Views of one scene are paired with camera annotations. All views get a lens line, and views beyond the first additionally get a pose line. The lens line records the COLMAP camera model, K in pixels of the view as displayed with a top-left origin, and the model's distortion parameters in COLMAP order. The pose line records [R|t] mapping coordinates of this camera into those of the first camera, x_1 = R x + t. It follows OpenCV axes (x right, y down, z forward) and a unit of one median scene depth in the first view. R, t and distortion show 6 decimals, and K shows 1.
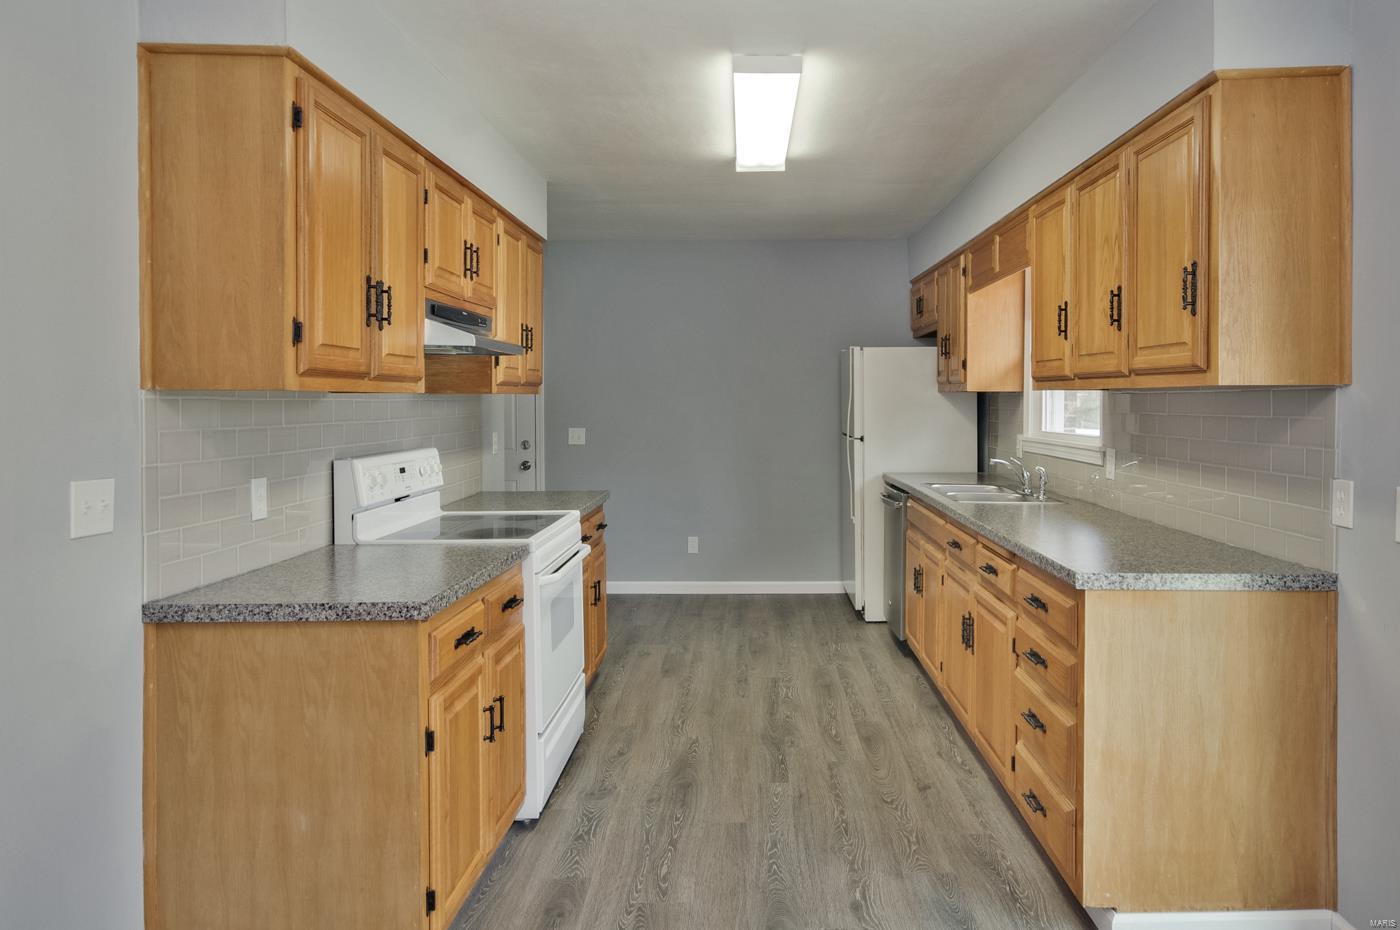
lens RADIAL K [[906.5, 0, 751.6], [0, 906.5, 407.3], [0, 0, 1]] dist [0.001003, 0.001523]
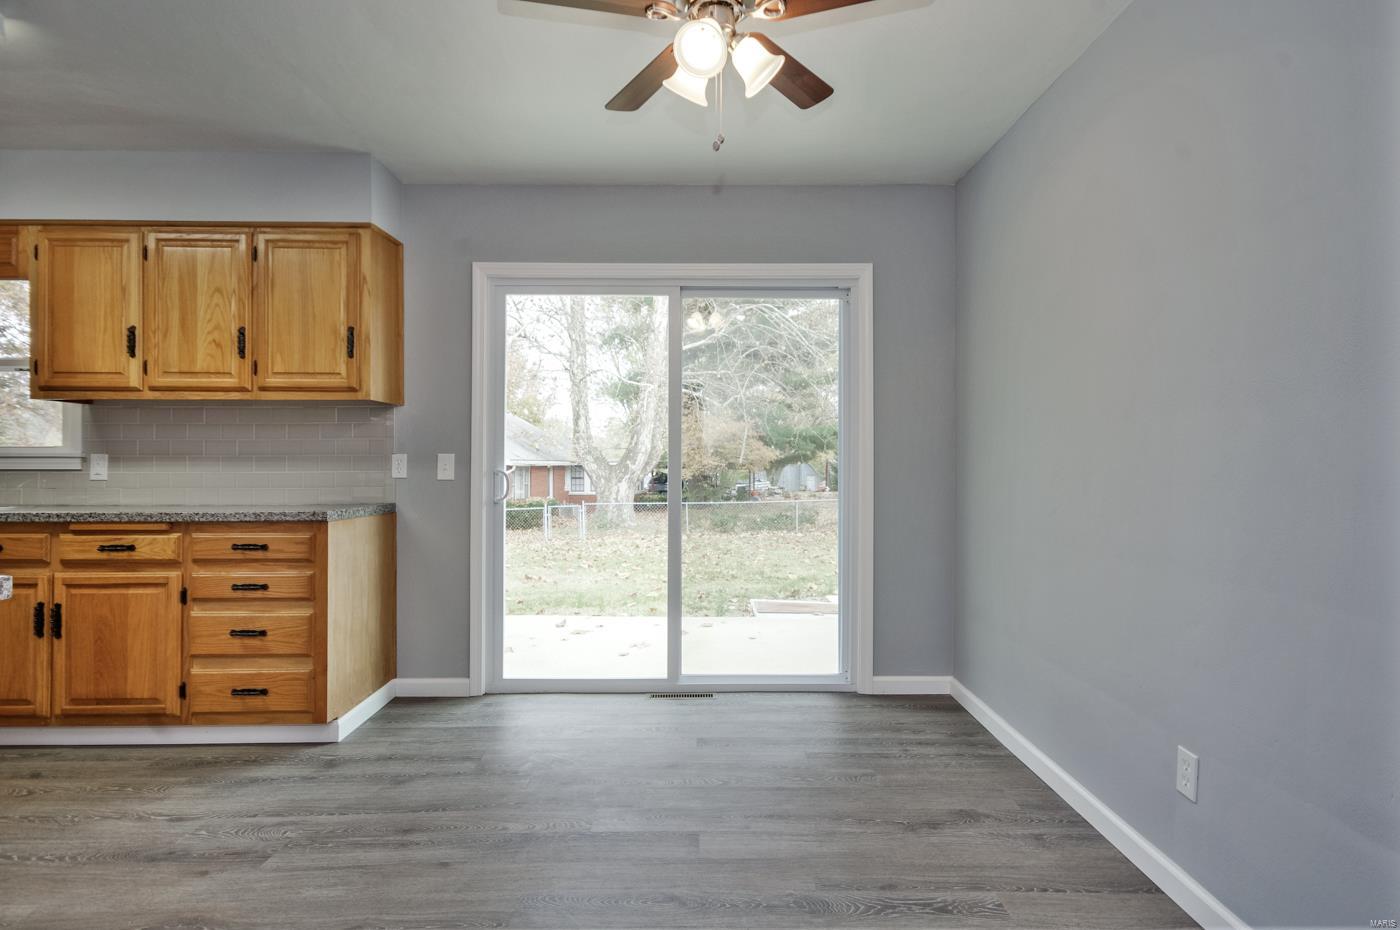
lens RADIAL K [[728.1, 0, 699.2], [0, 728.1, 466.8], [0, 0, 1]] dist [0.012419, -0.000045]
pose [[-0.000939, -0.000098, 1.000000, -0.552961], [0.008853, 0.999961, 0.000107, 0.068151], [-0.999960, 0.008853, -0.000938, 0.215909]]
